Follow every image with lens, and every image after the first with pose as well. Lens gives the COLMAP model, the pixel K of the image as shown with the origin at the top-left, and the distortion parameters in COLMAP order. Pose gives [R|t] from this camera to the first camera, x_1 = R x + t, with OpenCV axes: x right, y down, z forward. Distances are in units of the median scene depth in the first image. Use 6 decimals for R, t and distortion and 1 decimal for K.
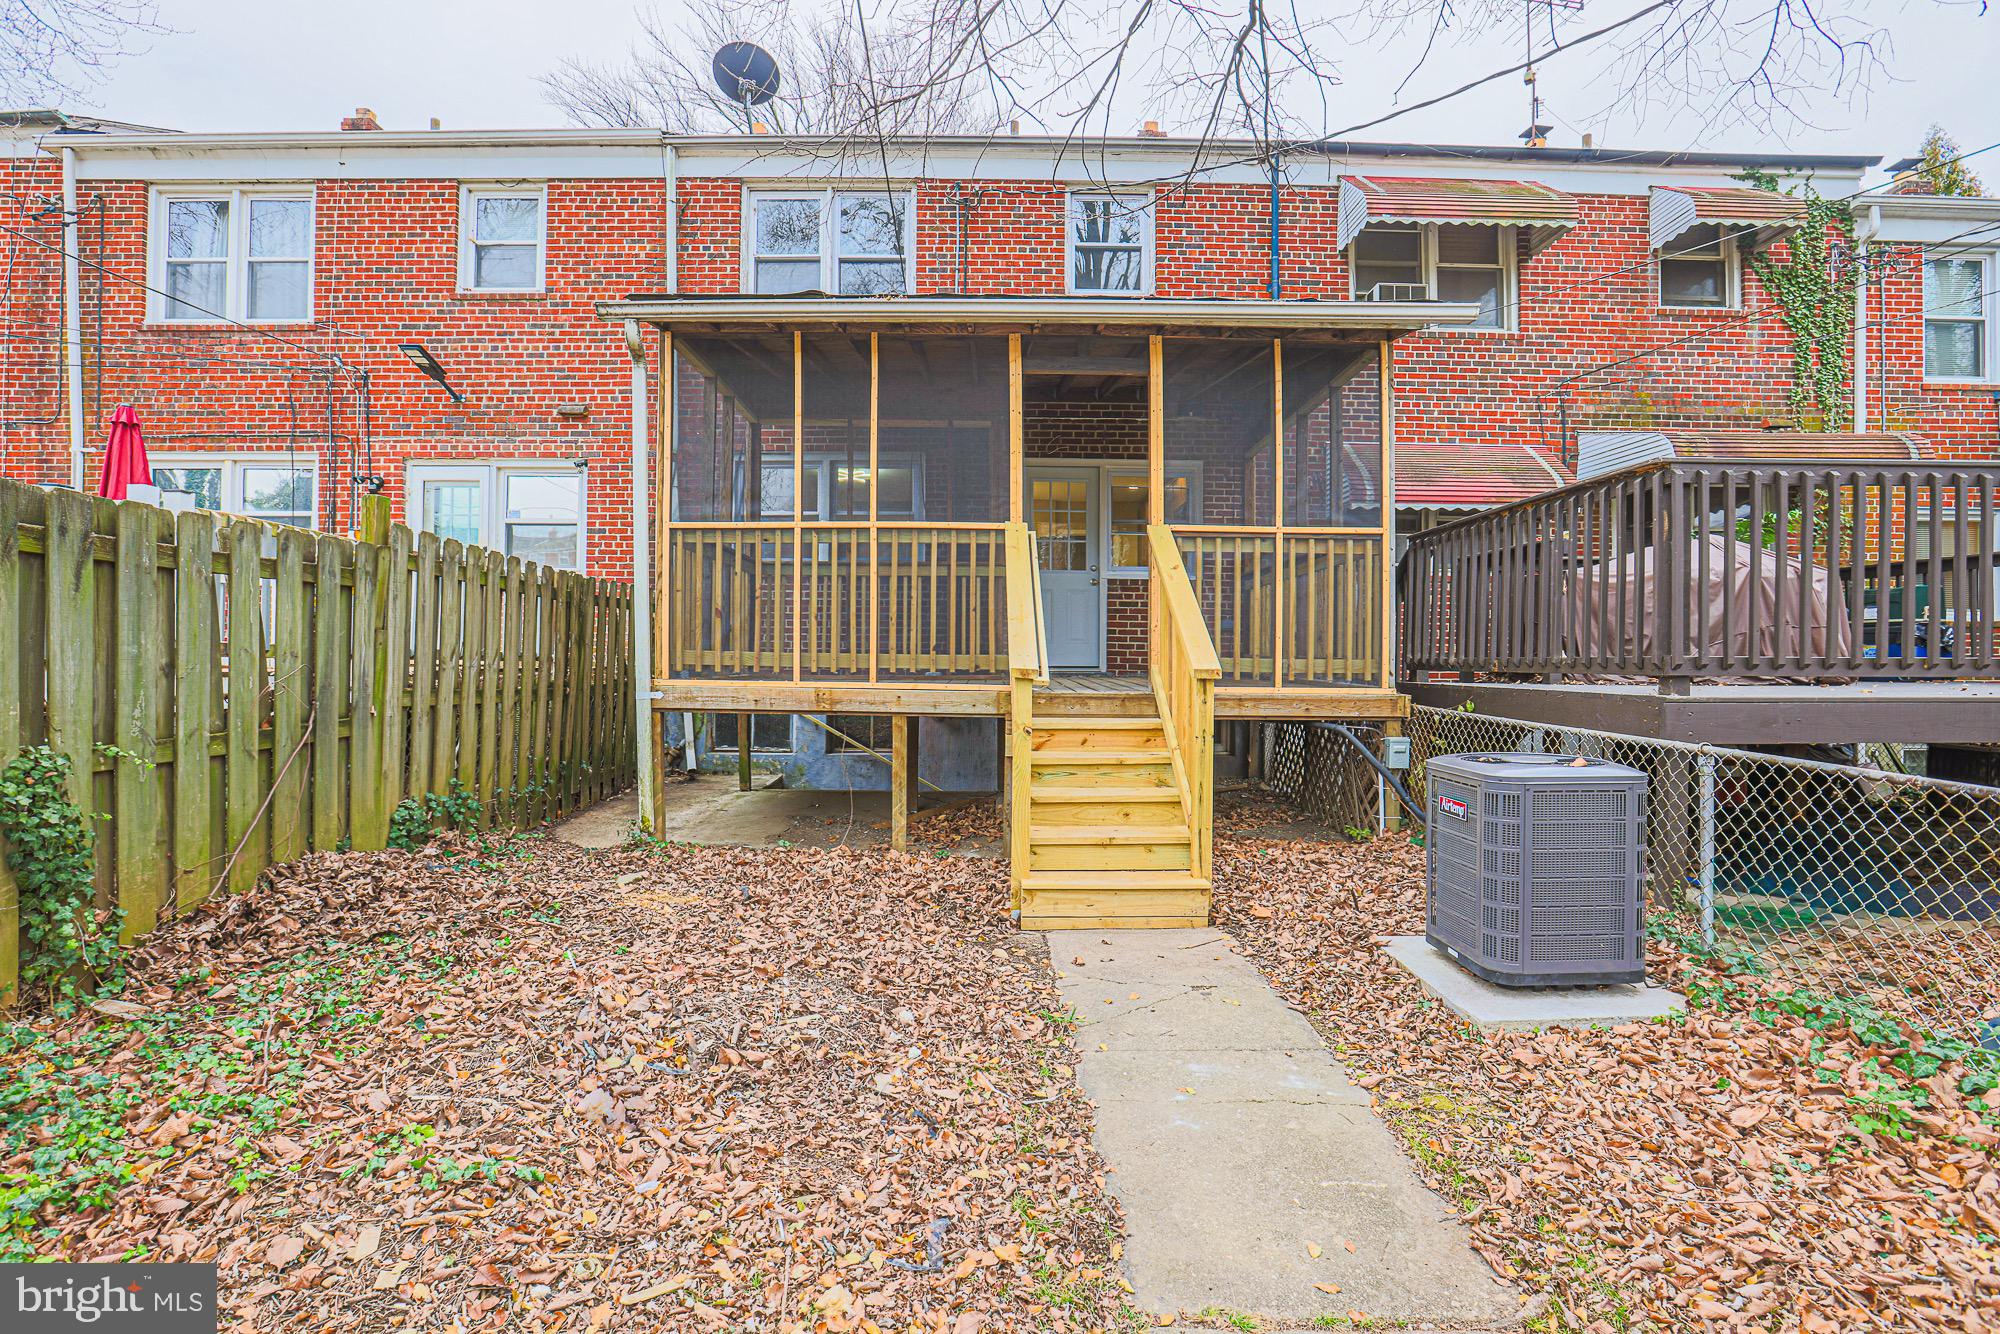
lens RADIAL K [[924.5, 0, 991.7], [0, 924.5, 653.3], [0, 0, 1]] dist [-0.063545, 0.027473]
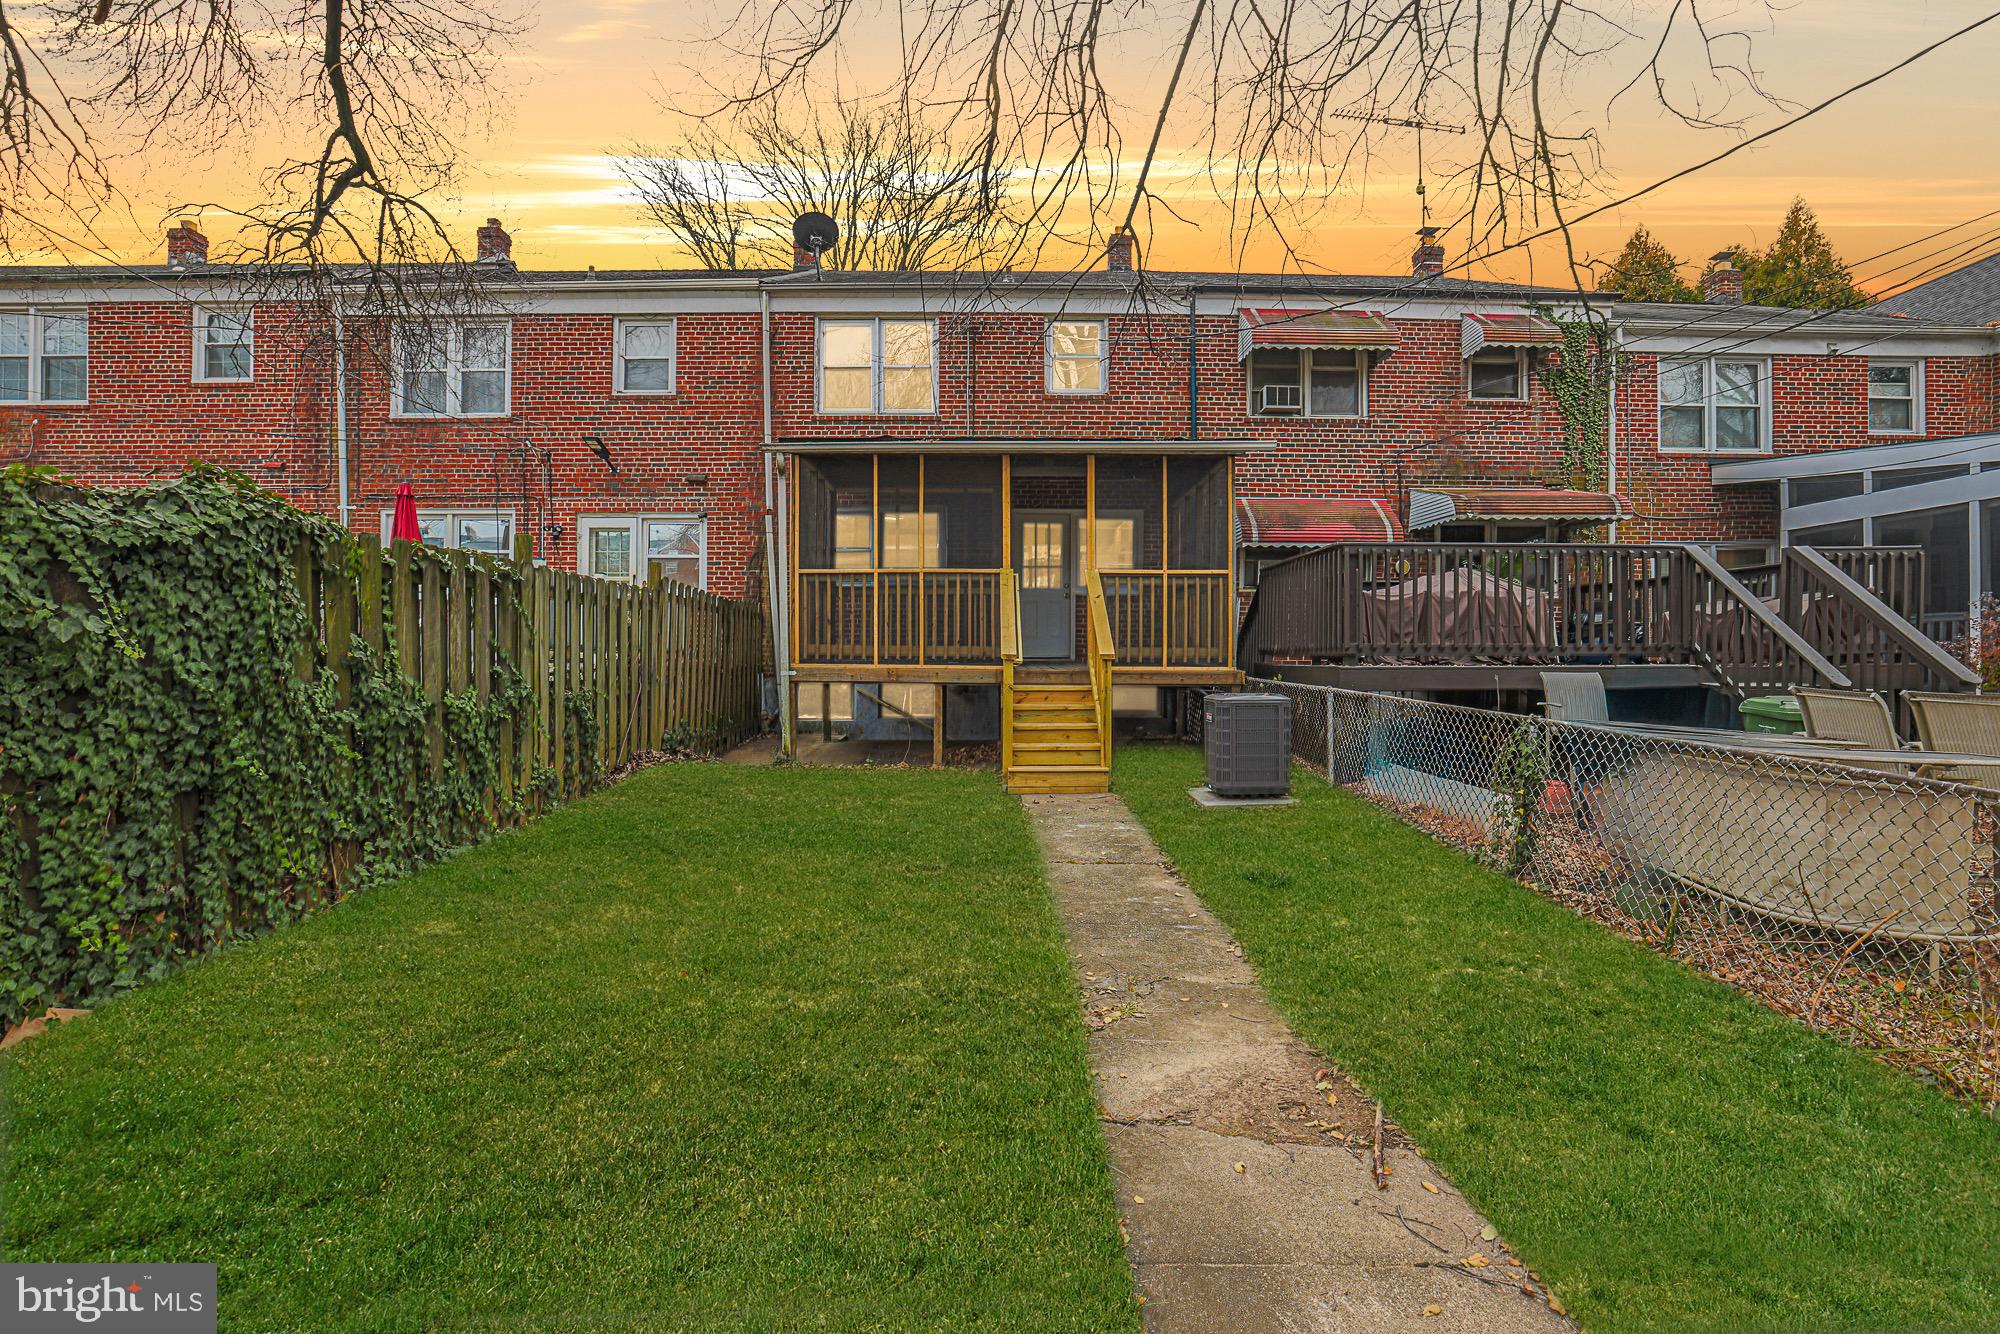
lens RADIAL K [[924.5, 0, 991.7], [0, 924.5, 653.3], [0, 0, 1]] dist [-0.063545, 0.027473]
pose [[0.999948, -0.005443, -0.008642, 0.009158], [0.005442, 0.999985, -0.000060, 0.008081], [0.008642, 0.000013, 0.999963, -0.462238]]
